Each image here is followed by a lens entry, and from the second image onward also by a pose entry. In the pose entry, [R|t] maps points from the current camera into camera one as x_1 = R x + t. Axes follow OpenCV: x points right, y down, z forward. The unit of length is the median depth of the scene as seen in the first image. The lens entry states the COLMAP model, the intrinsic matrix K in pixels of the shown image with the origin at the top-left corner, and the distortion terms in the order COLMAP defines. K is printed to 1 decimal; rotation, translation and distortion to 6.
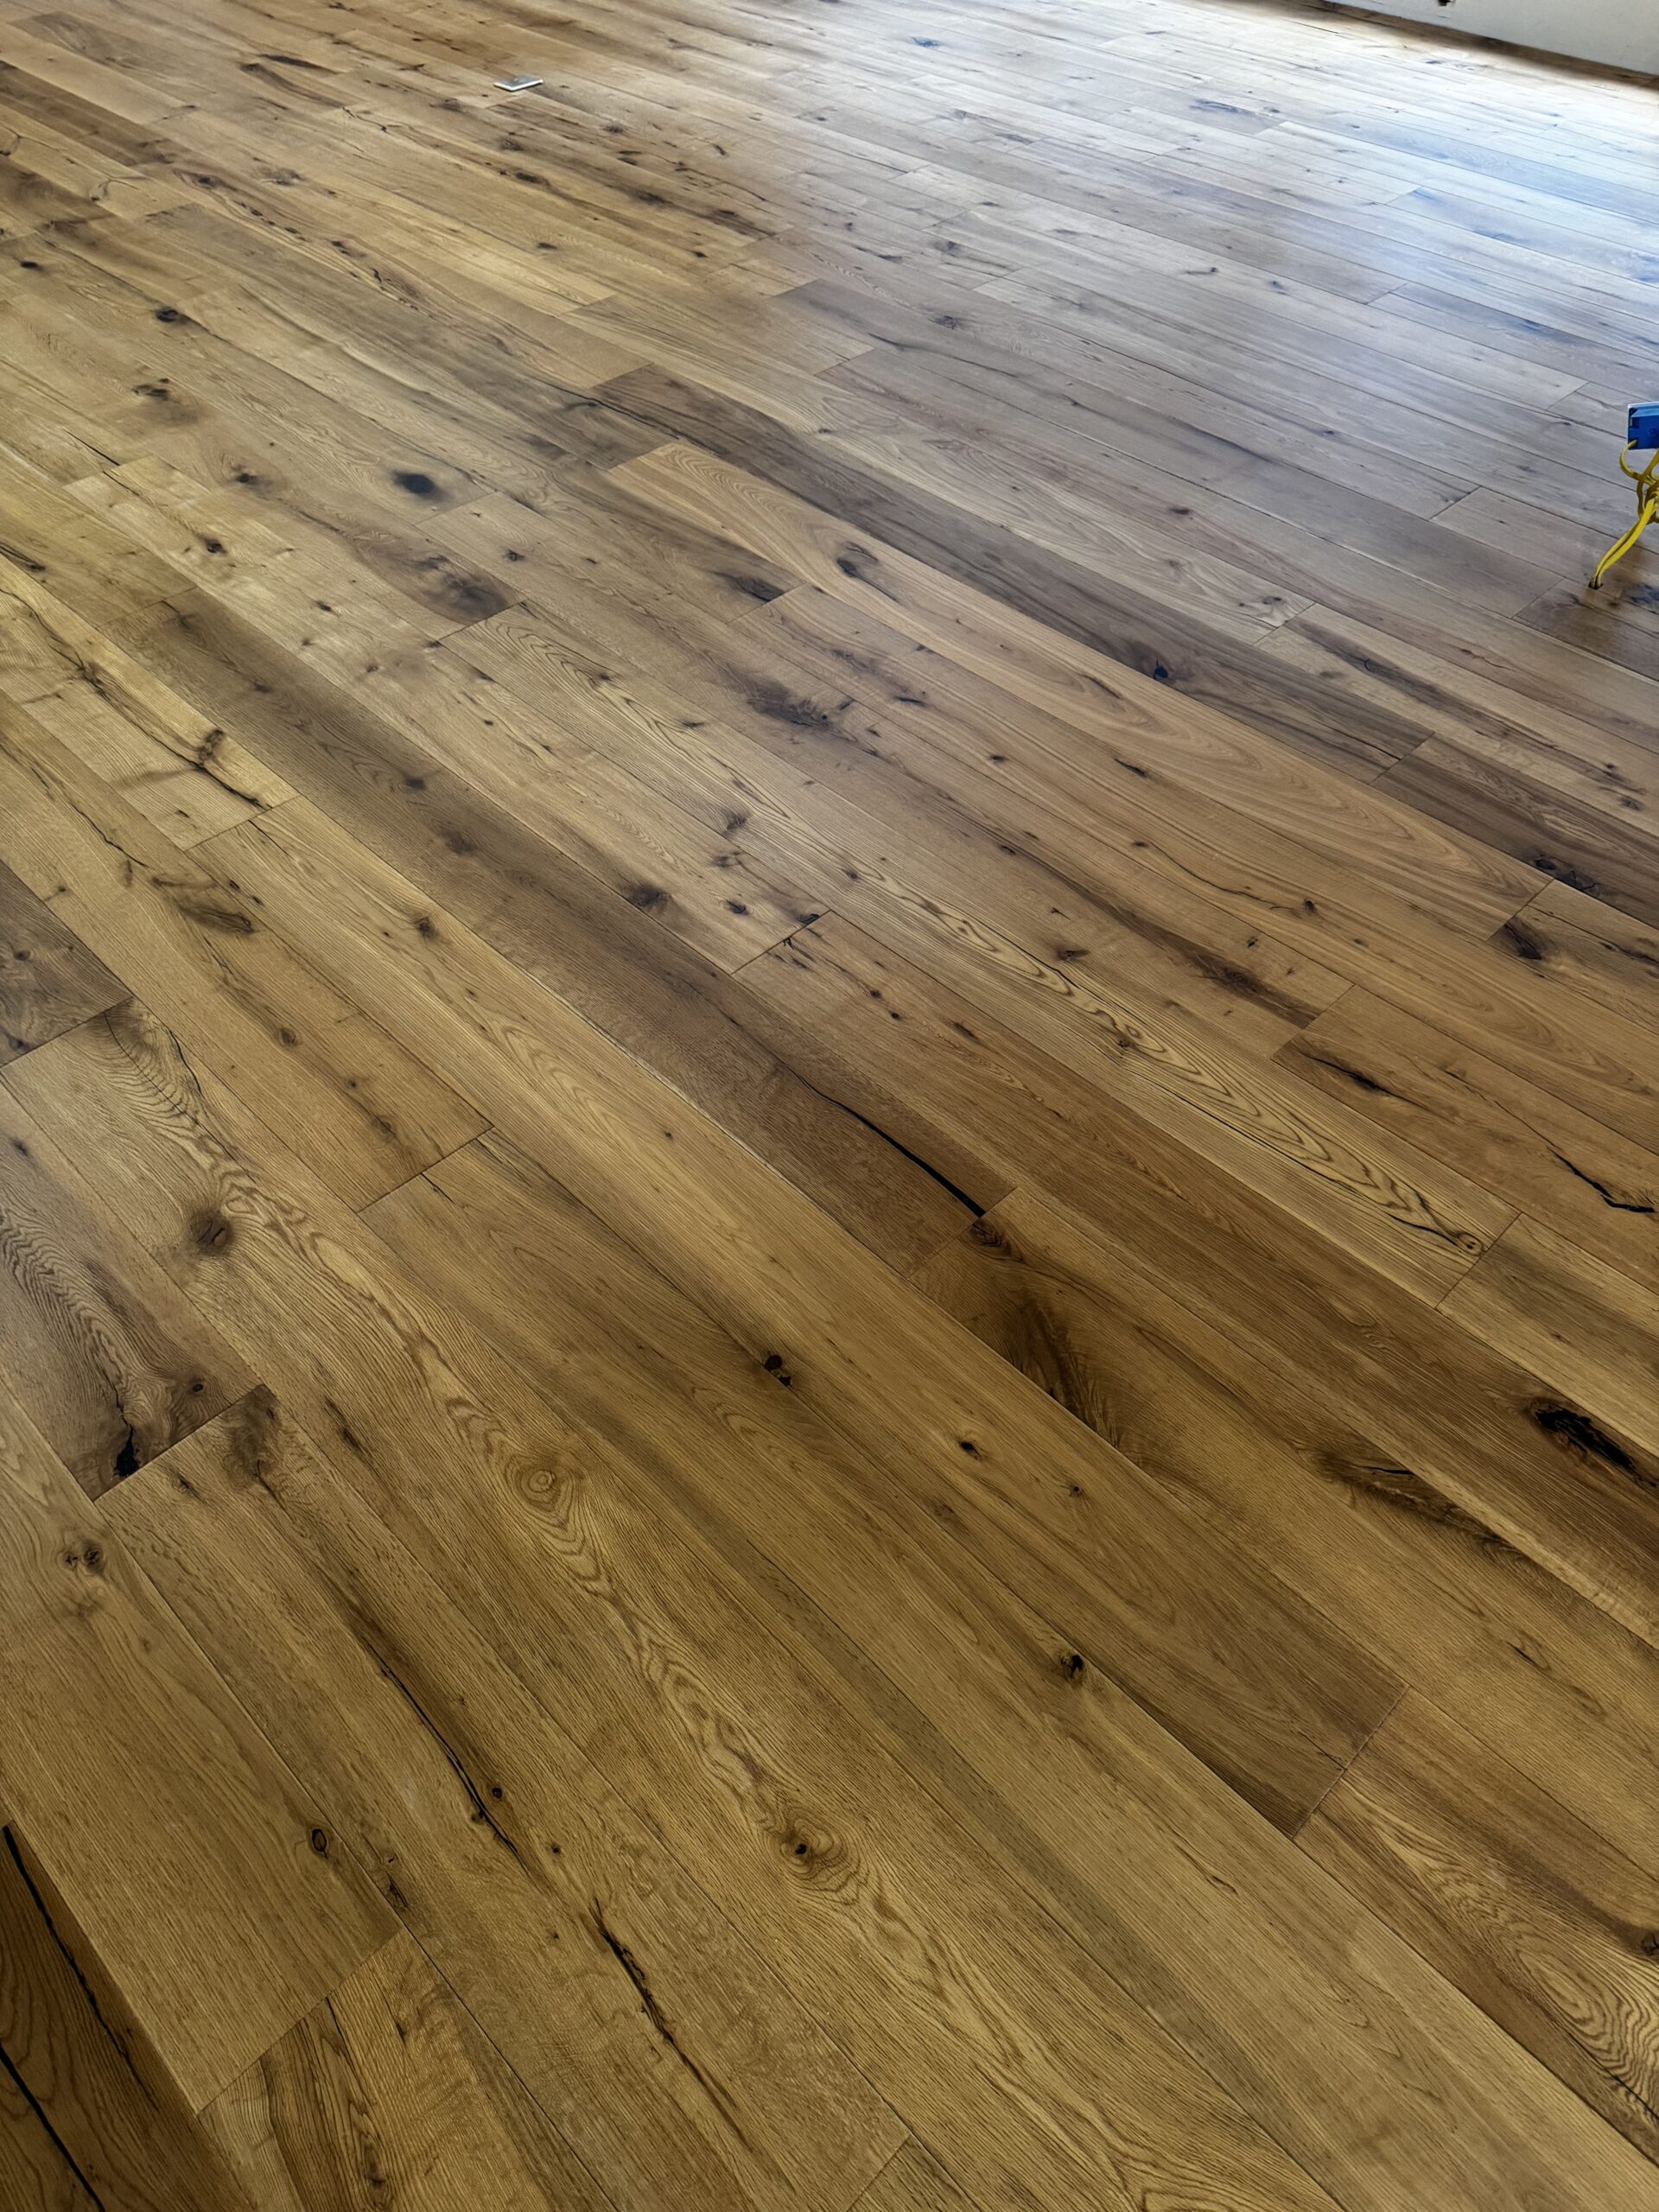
lens RADIAL K [[1564.0, 0, 820.1], [0, 1564.0, 1104.1], [0, 0, 1]] dist [0.036242, -0.043809]
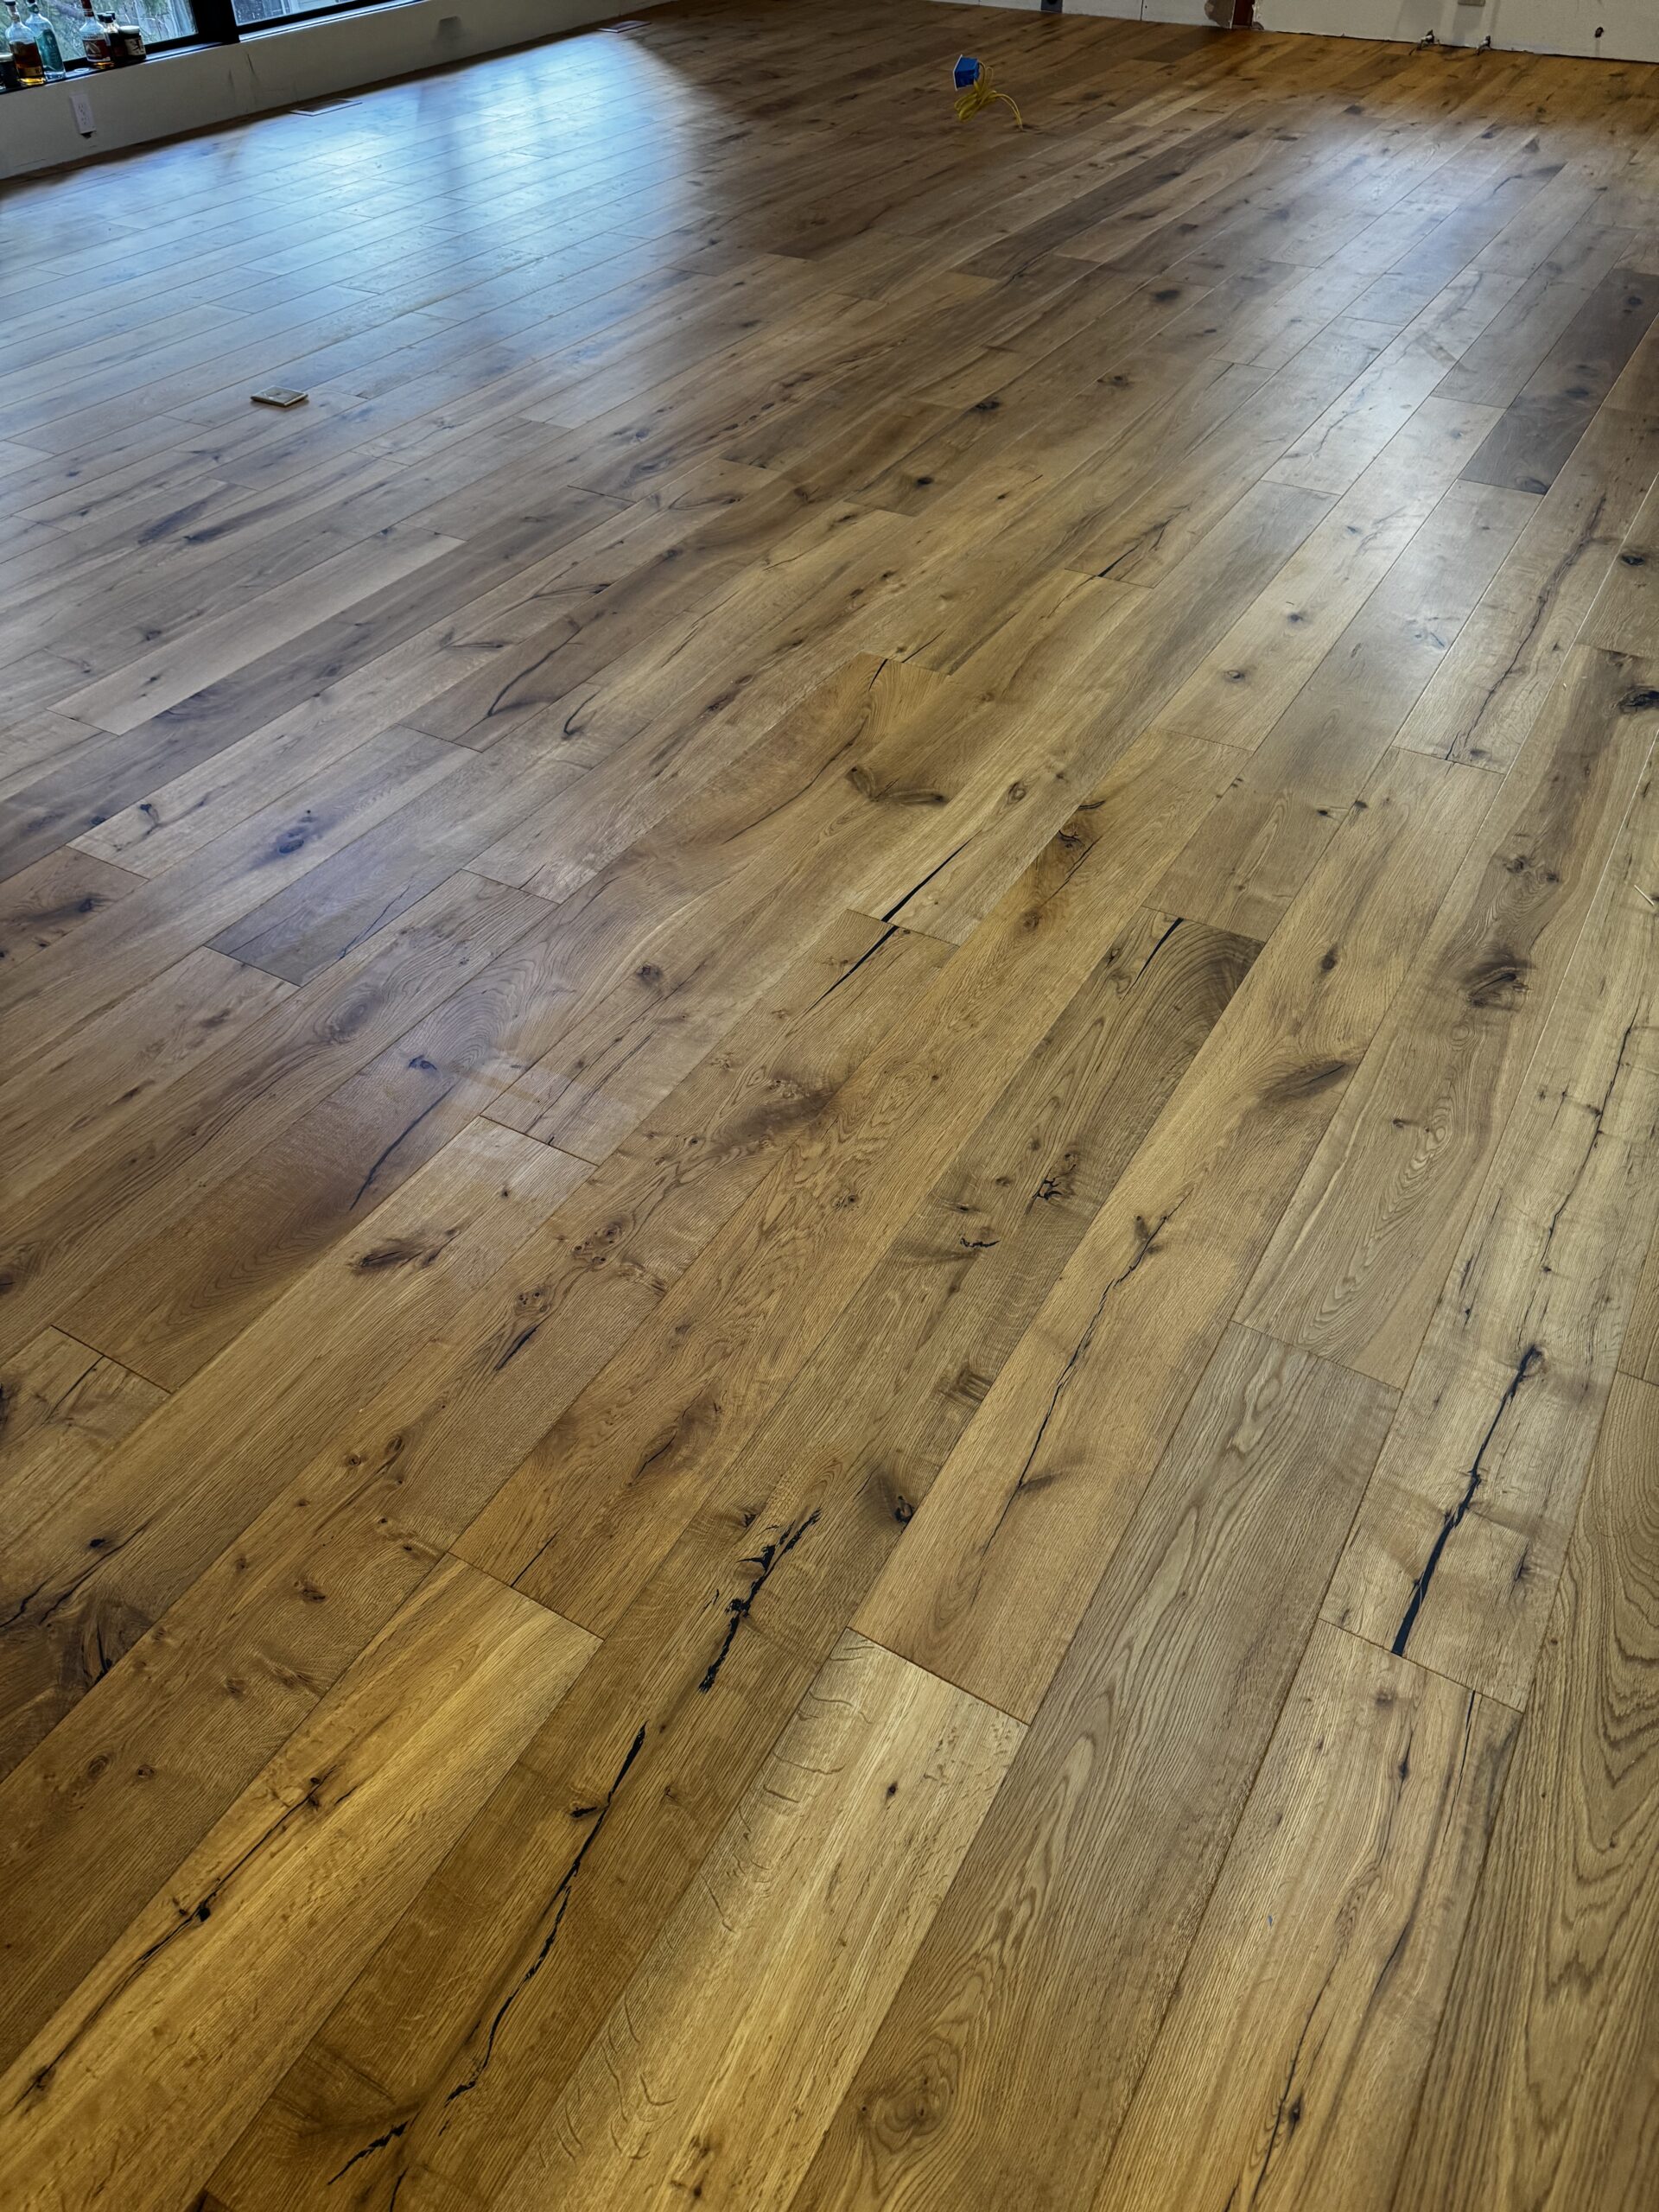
lens RADIAL K [[1564.0, 0, 849.2], [0, 1564.0, 1114.2], [0, 0, 1]] dist [0.036242, -0.043809]
pose [[-0.272446, -0.657092, 0.702854, -2.023230], [0.715324, 0.350219, 0.604697, -1.442911], [-0.643494, 0.667516, 0.374618, 1.326456]]
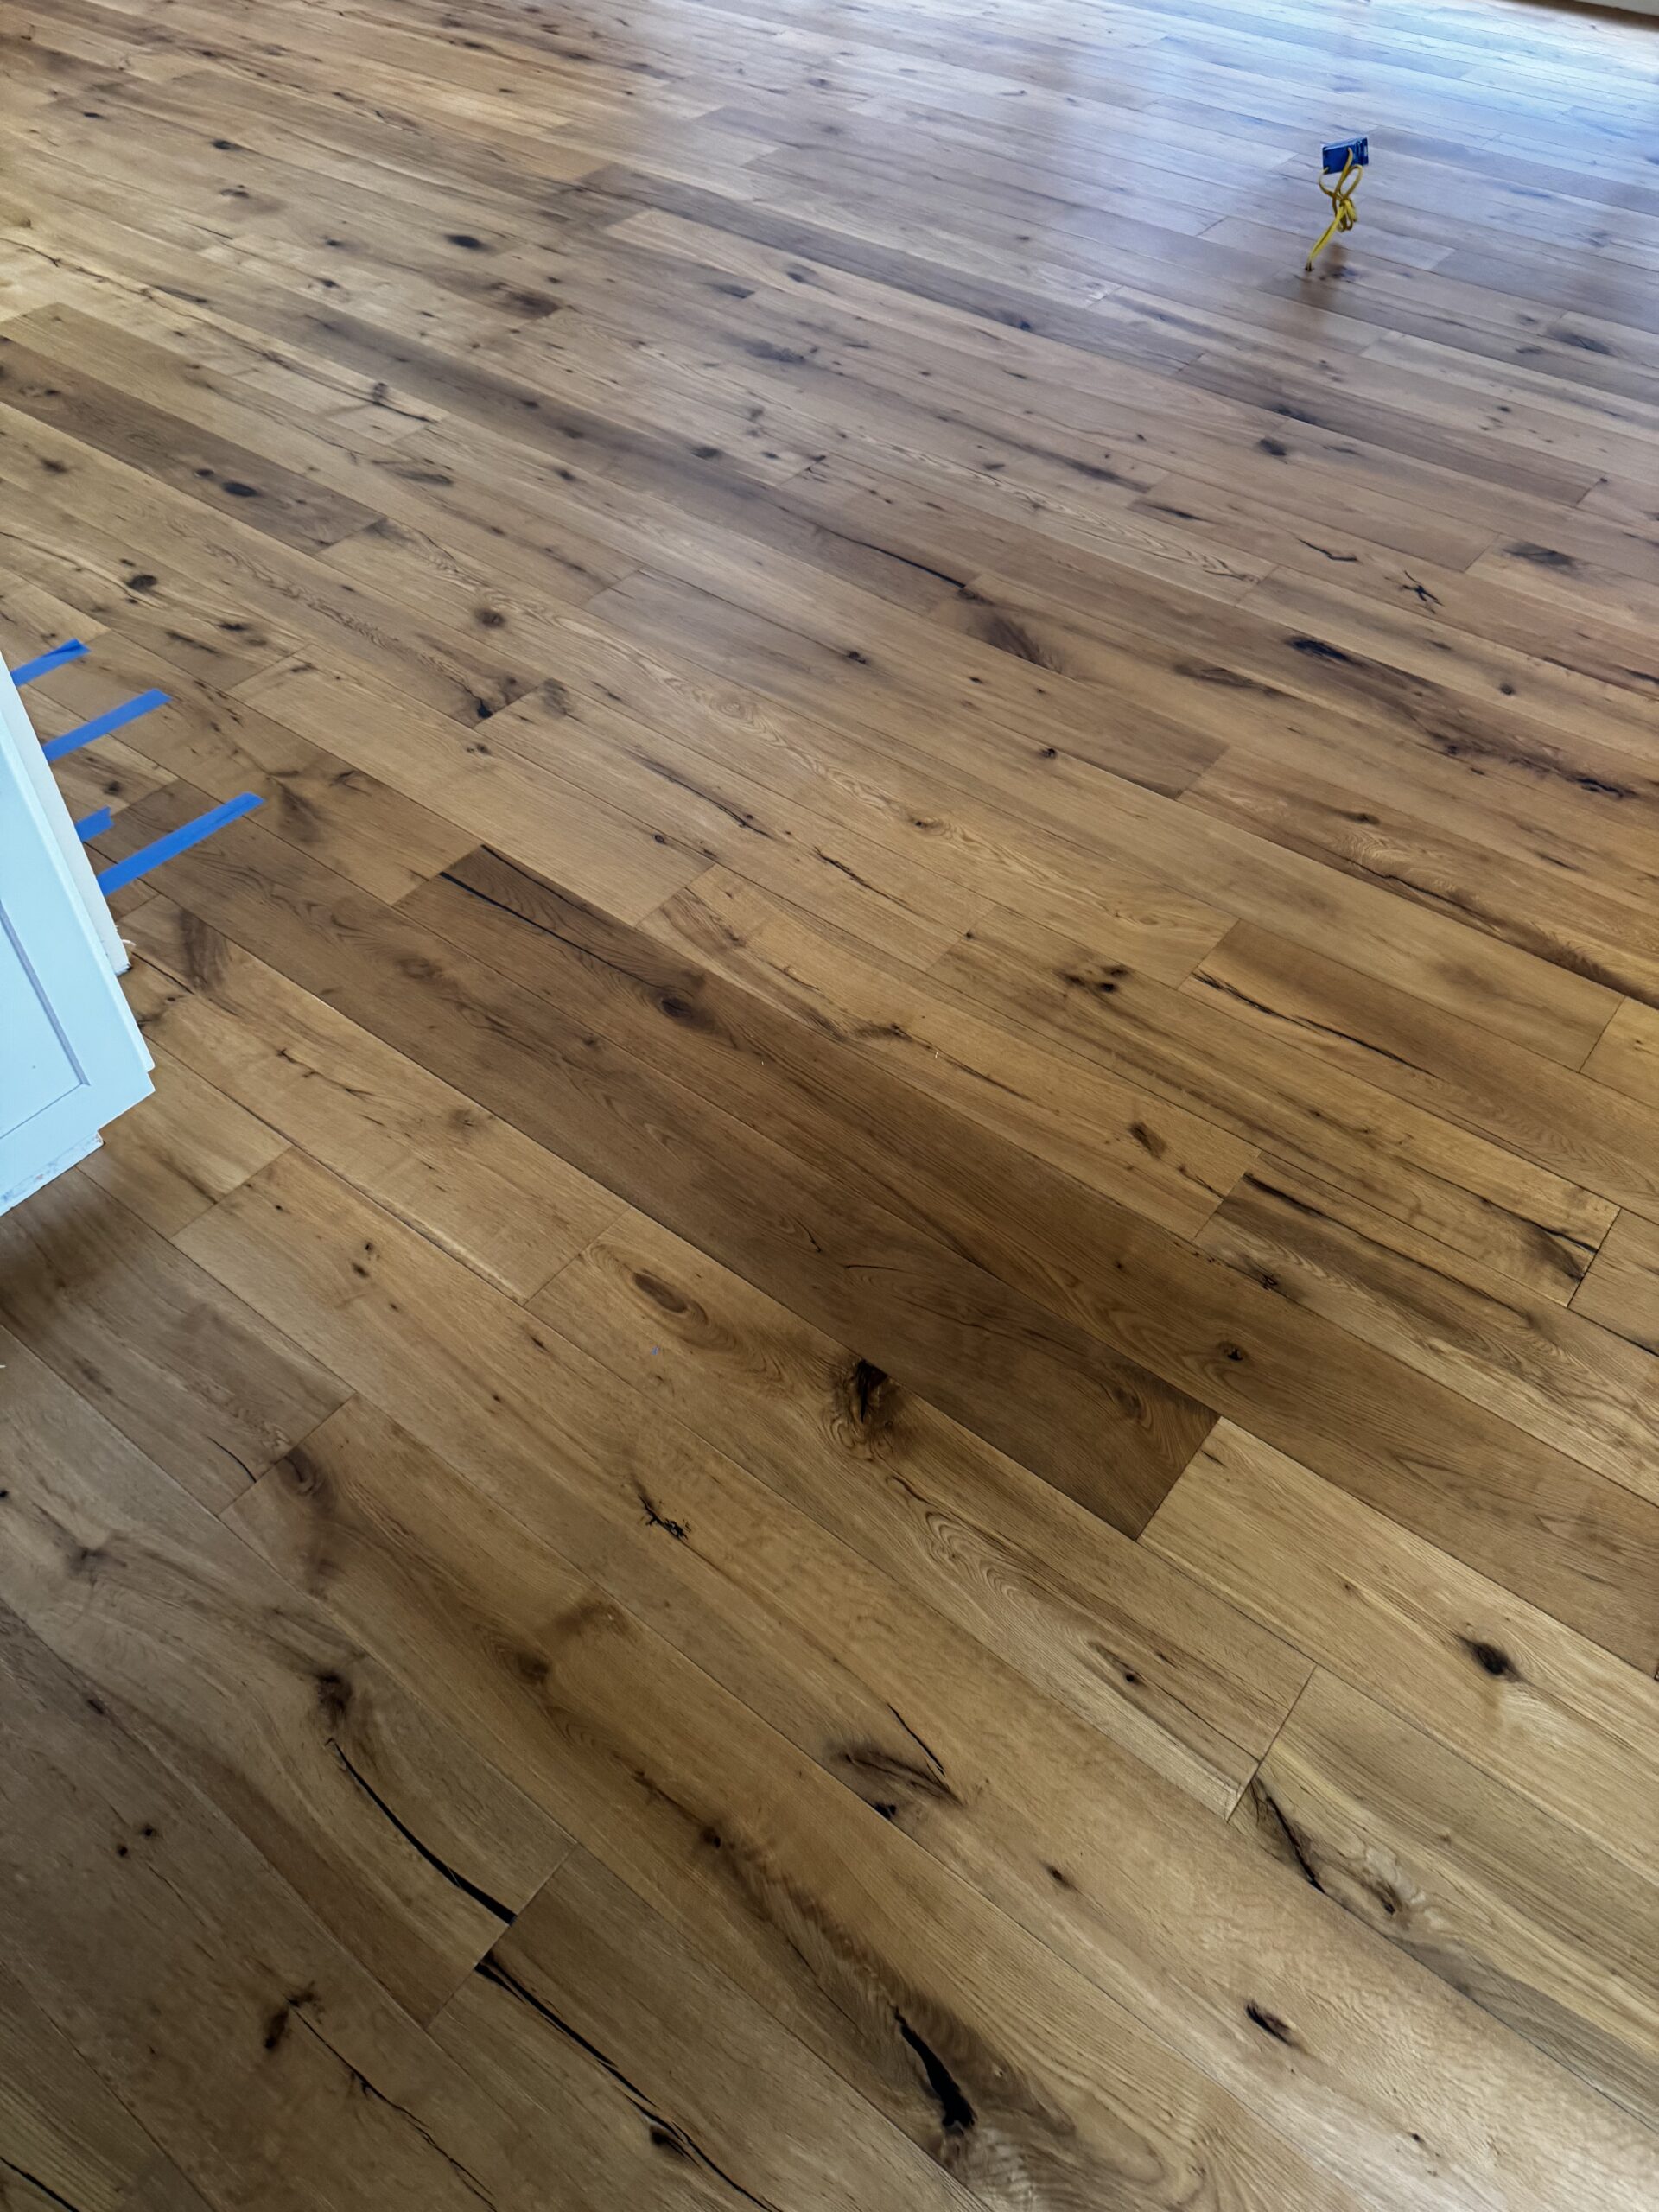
lens RADIAL K [[1564.0, 0, 826.5], [0, 1564.0, 1096.8], [0, 0, 1]] dist [0.036242, -0.043809]
pose [[0.990864, -0.090517, 0.099975, -0.173124], [0.089731, 0.995890, 0.012341, 0.394857], [-0.100681, -0.003257, 0.994913, -0.426412]]
